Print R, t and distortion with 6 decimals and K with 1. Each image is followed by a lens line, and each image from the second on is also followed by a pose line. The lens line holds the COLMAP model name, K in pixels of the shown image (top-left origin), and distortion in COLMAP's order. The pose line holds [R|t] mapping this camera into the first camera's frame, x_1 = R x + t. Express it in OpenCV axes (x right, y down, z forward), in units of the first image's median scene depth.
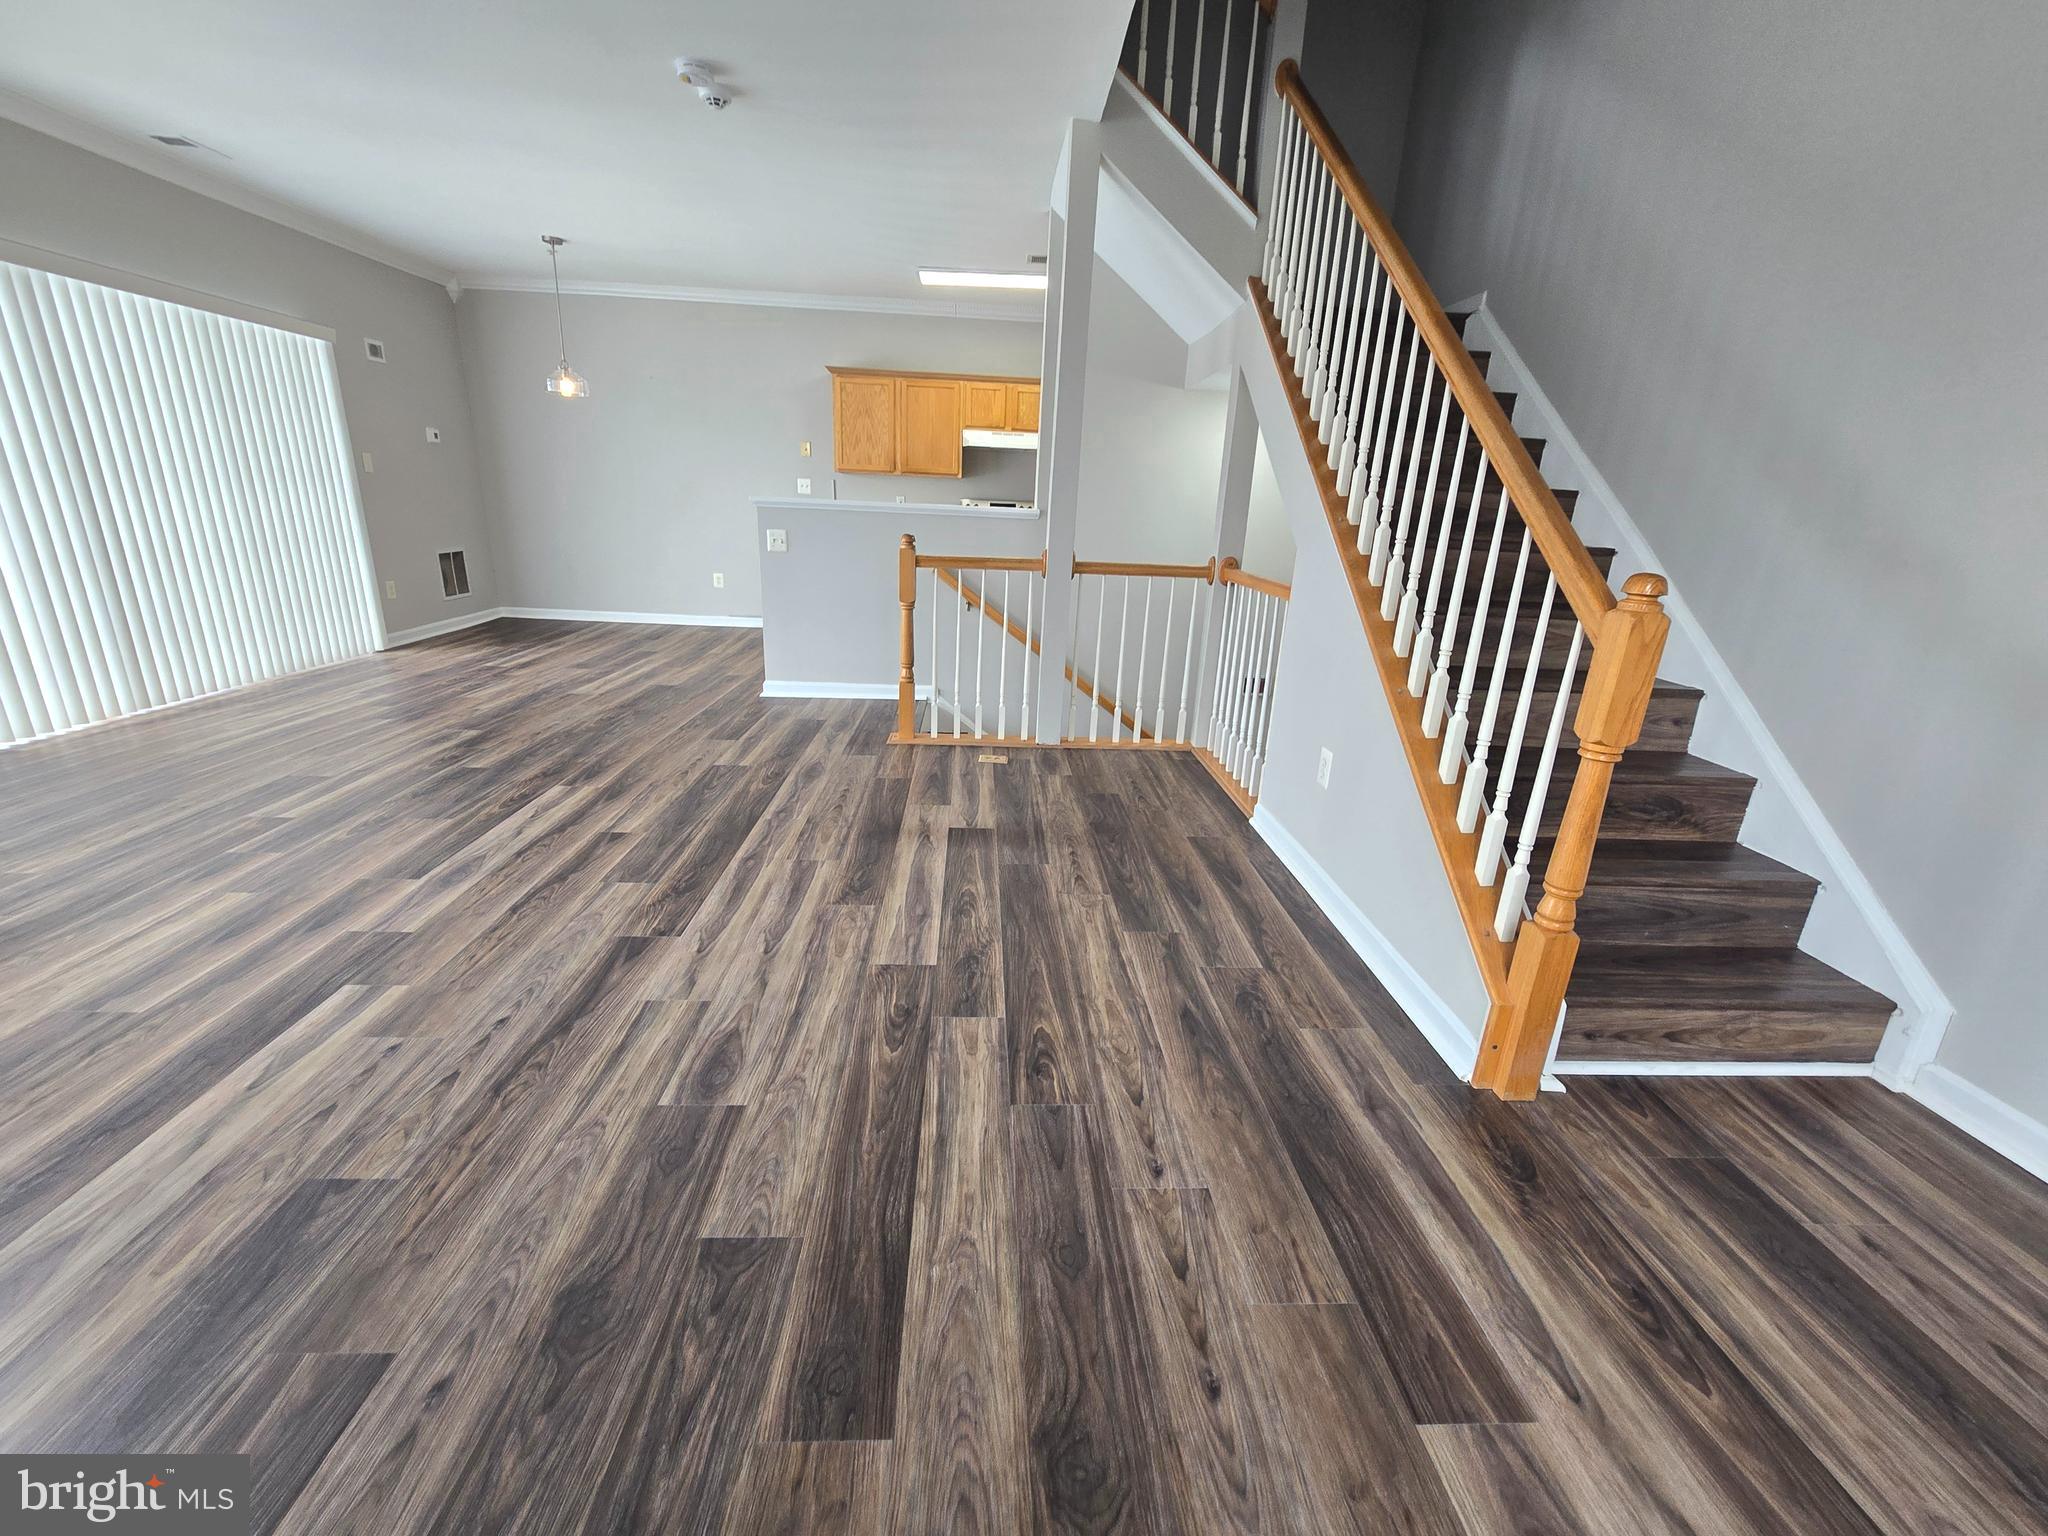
lens RADIAL K [[841.1, 0, 1018.7], [0, 841.1, 766.9], [0, 0, 1]] dist [-0.000648, 0.000728]
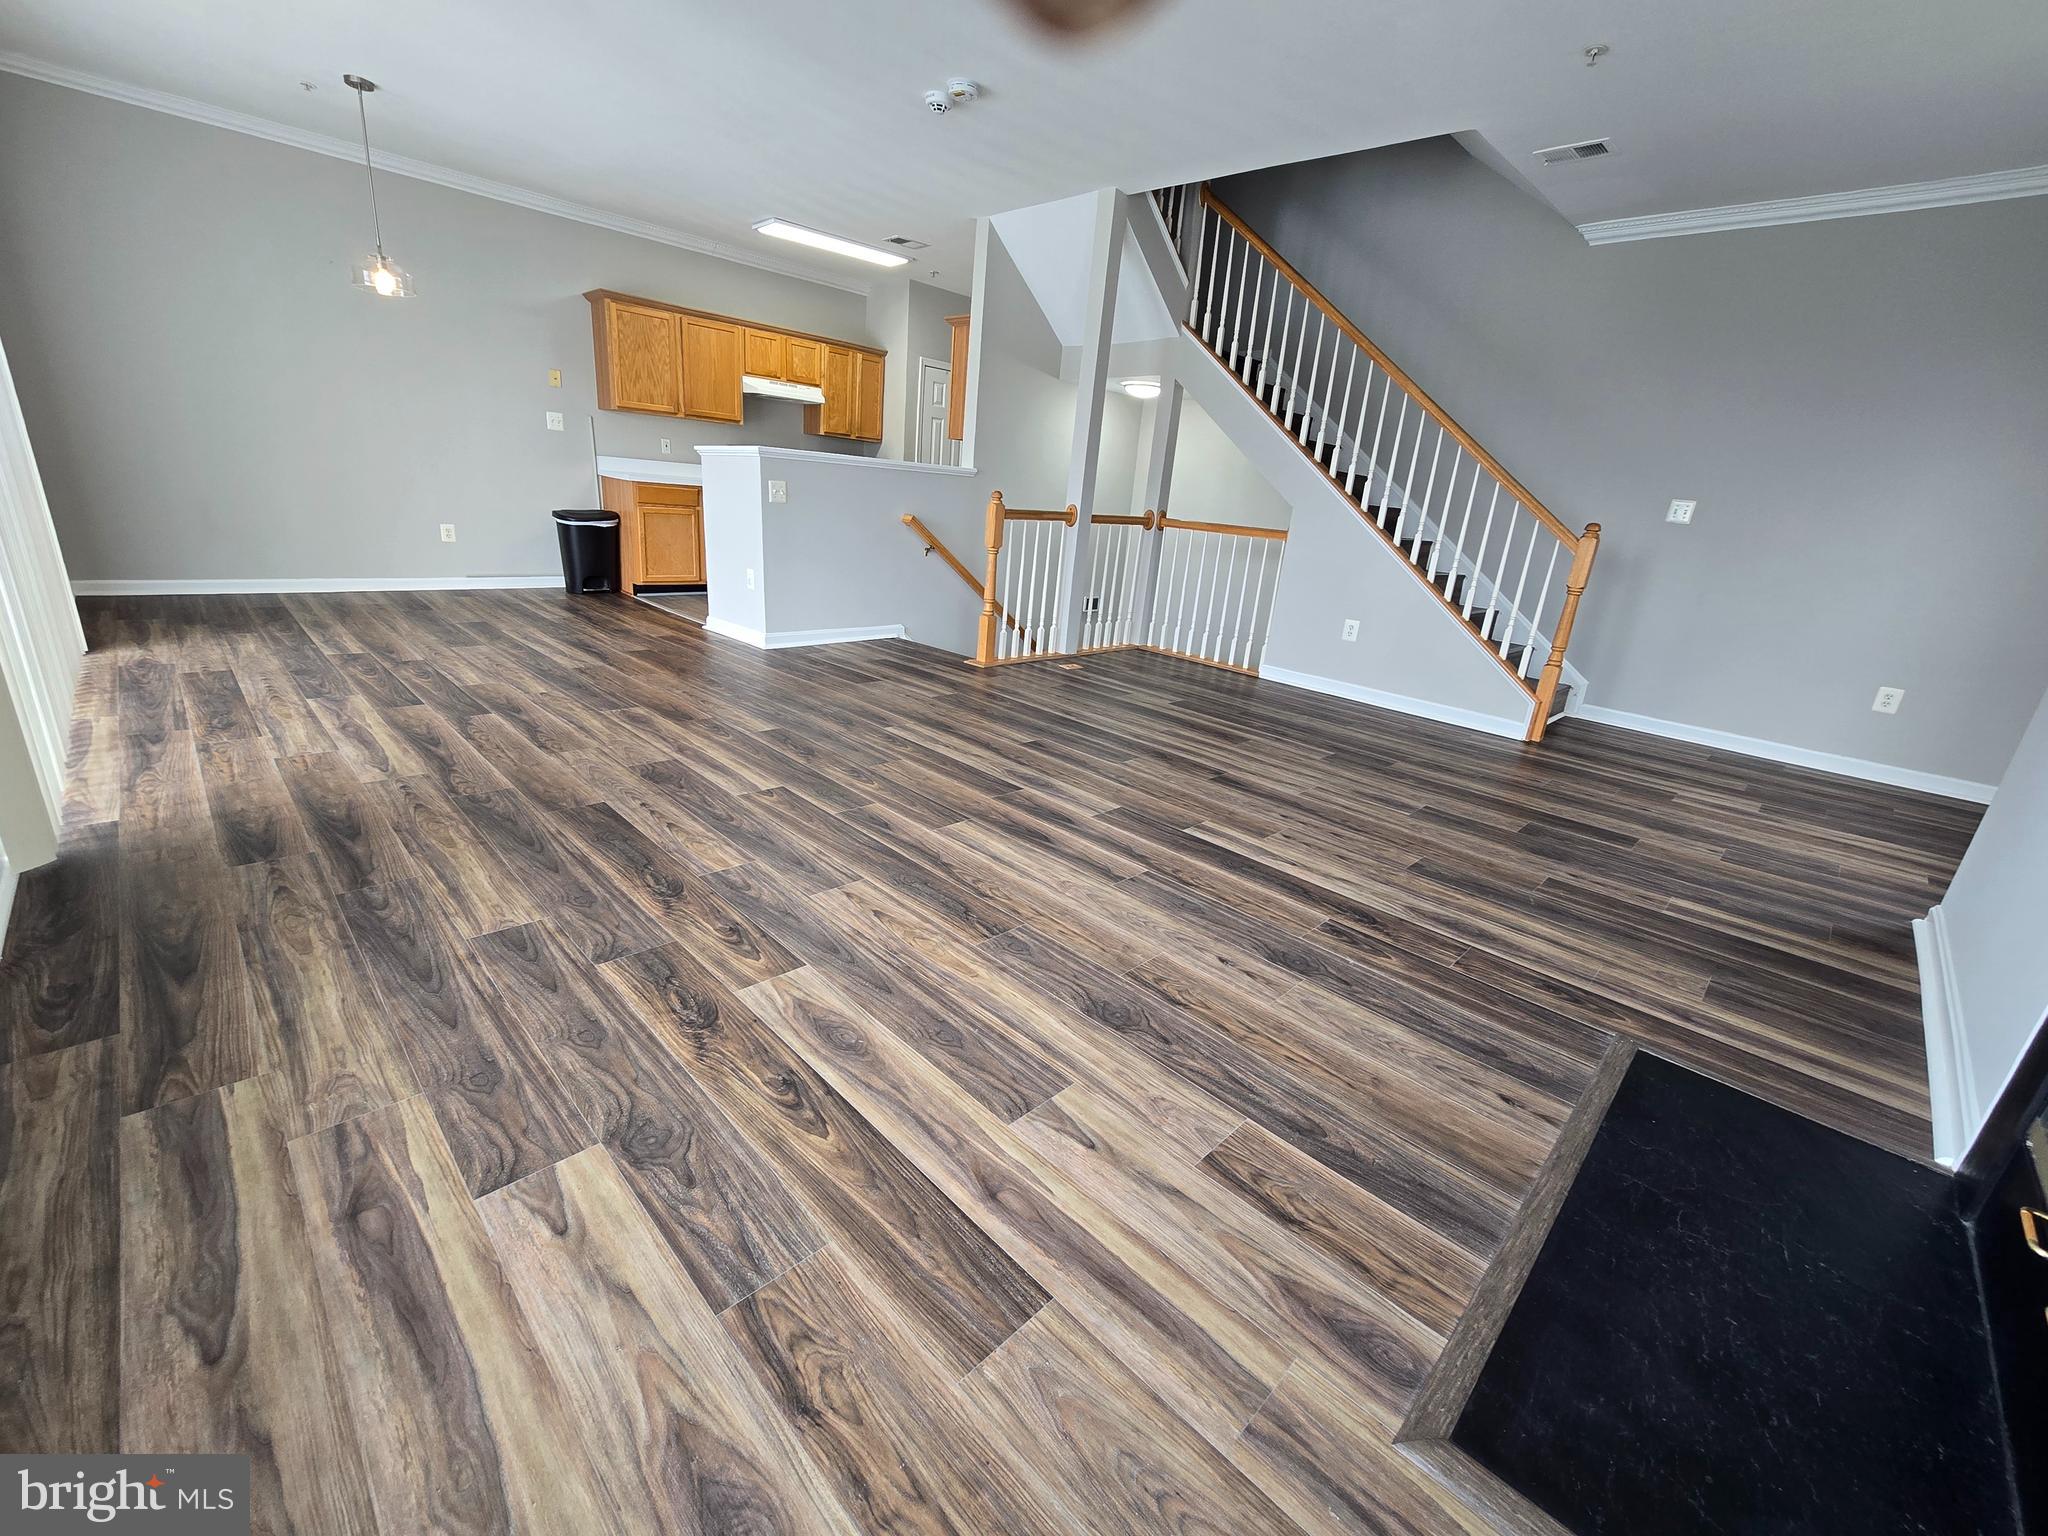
lens RADIAL K [[841.1, 0, 1022.1], [0, 841.1, 761.9], [0, 0, 1]] dist [-0.000648, 0.000728]
pose [[0.740186, -0.192745, 0.644185, -1.128947], [0.154935, 0.981145, 0.115541, -0.031988], [-0.654308, 0.014285, 0.756093, 0.073322]]
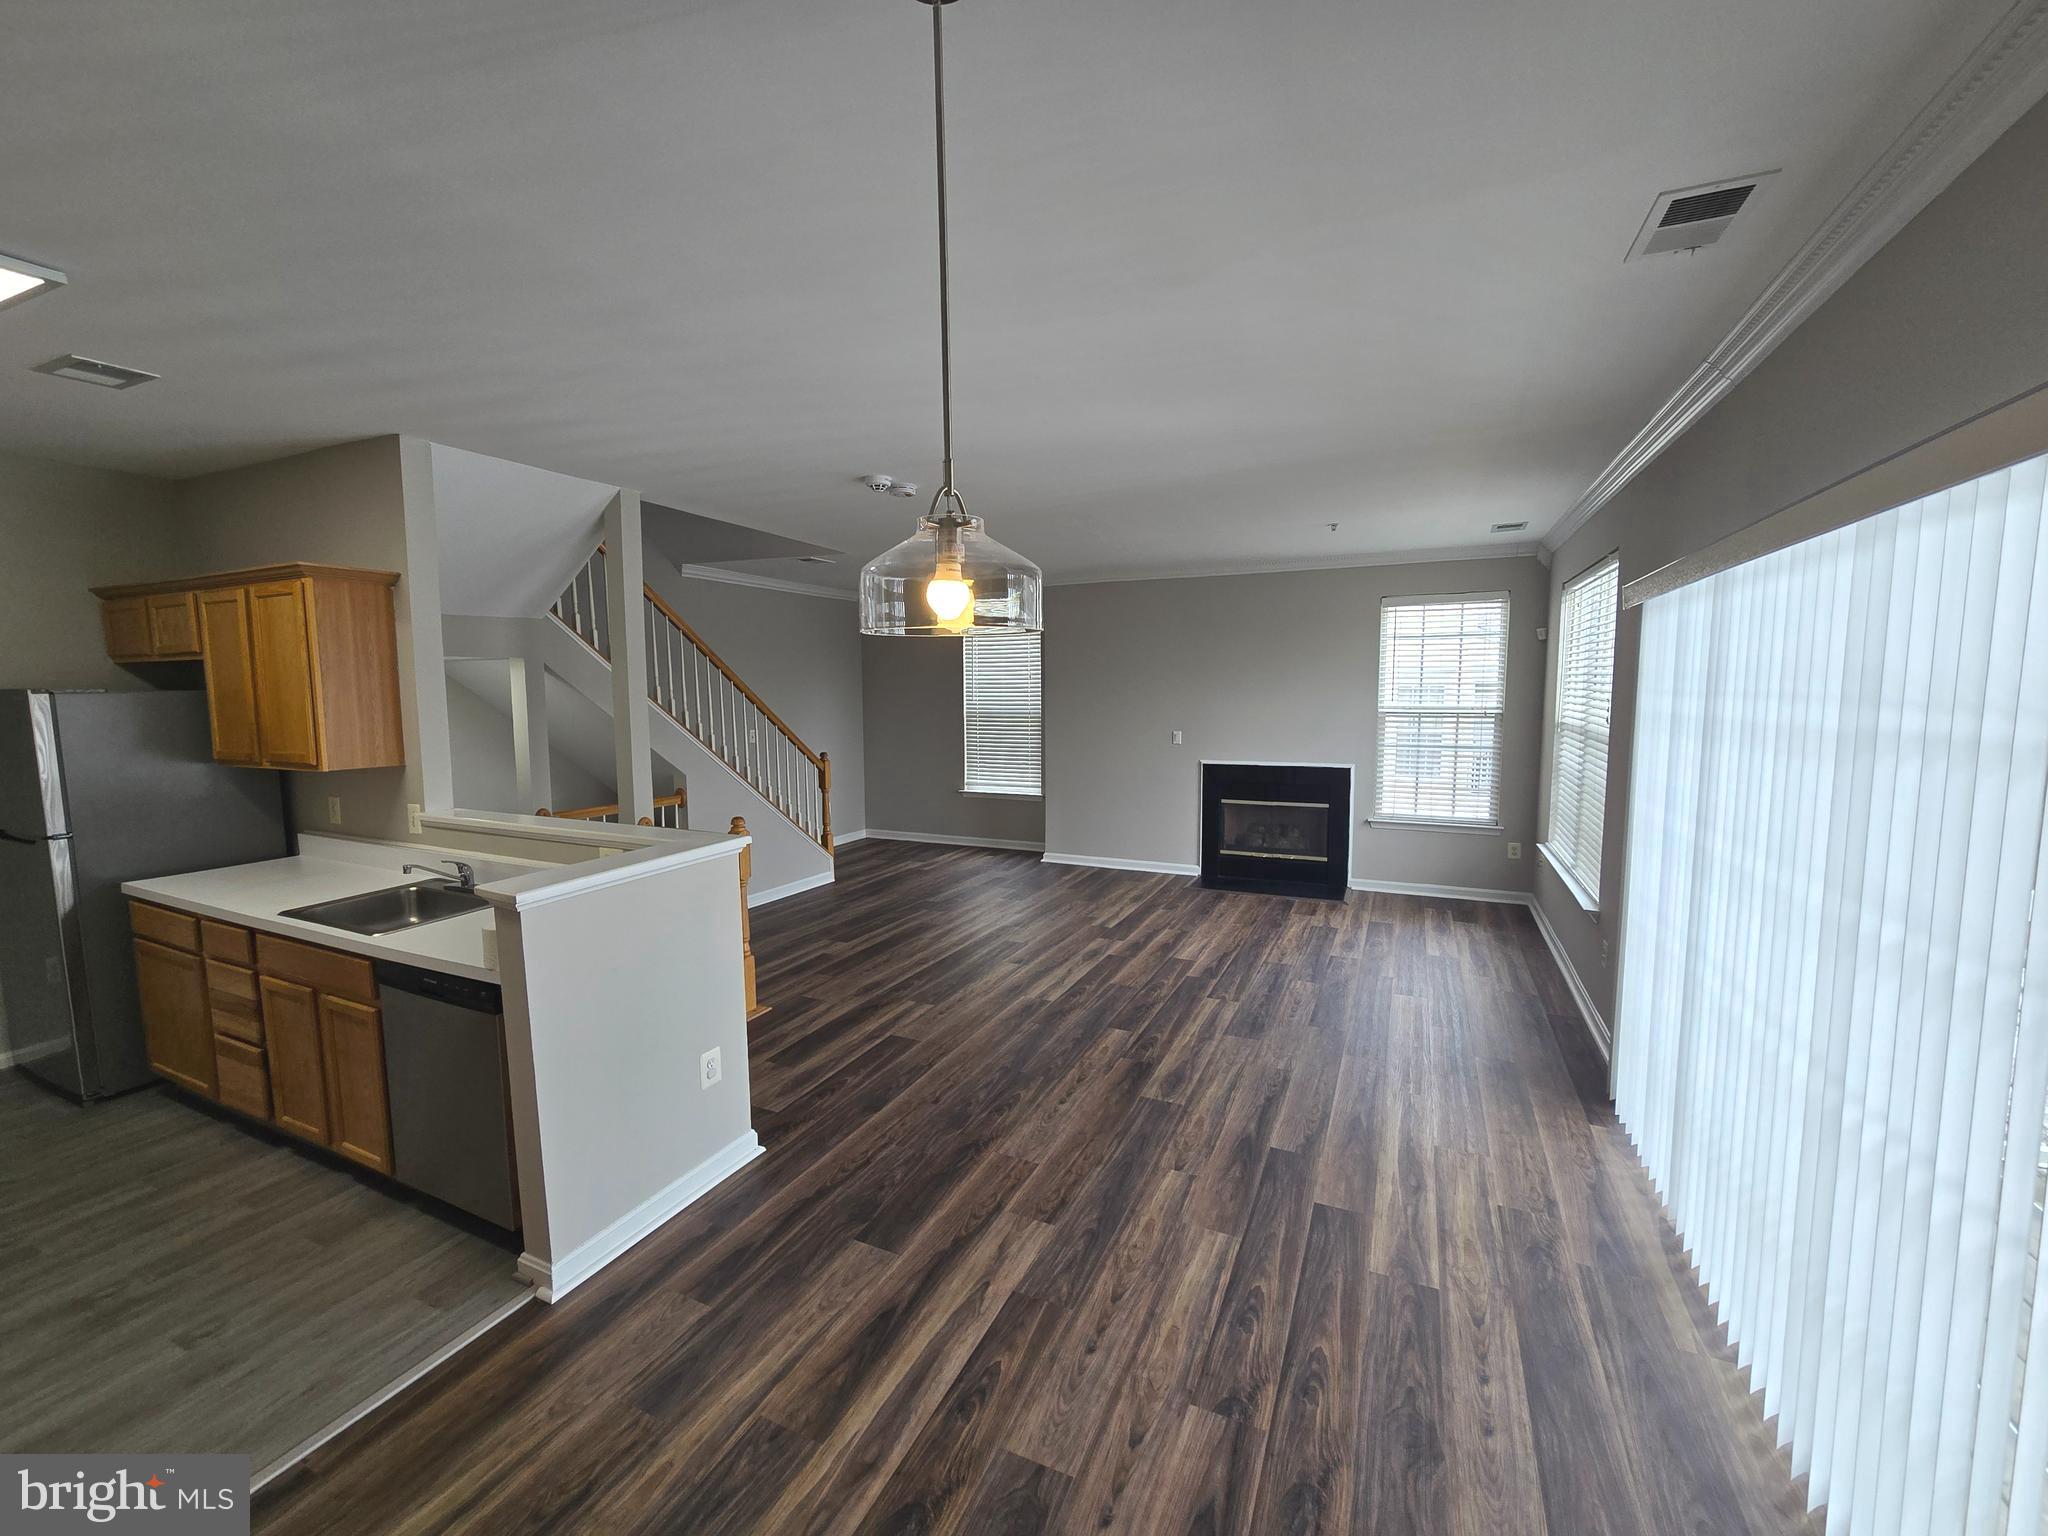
lens RADIAL K [[841.1, 0, 1011.9], [0, 841.1, 771.5], [0, 0, 1]] dist [-0.000648, 0.000728]
pose [[-0.880257, -0.084876, 0.466845, -1.077639], [0.111345, 0.919451, 0.377109, -0.804637], [-0.461249, 0.383934, -0.799903, 1.945157]]
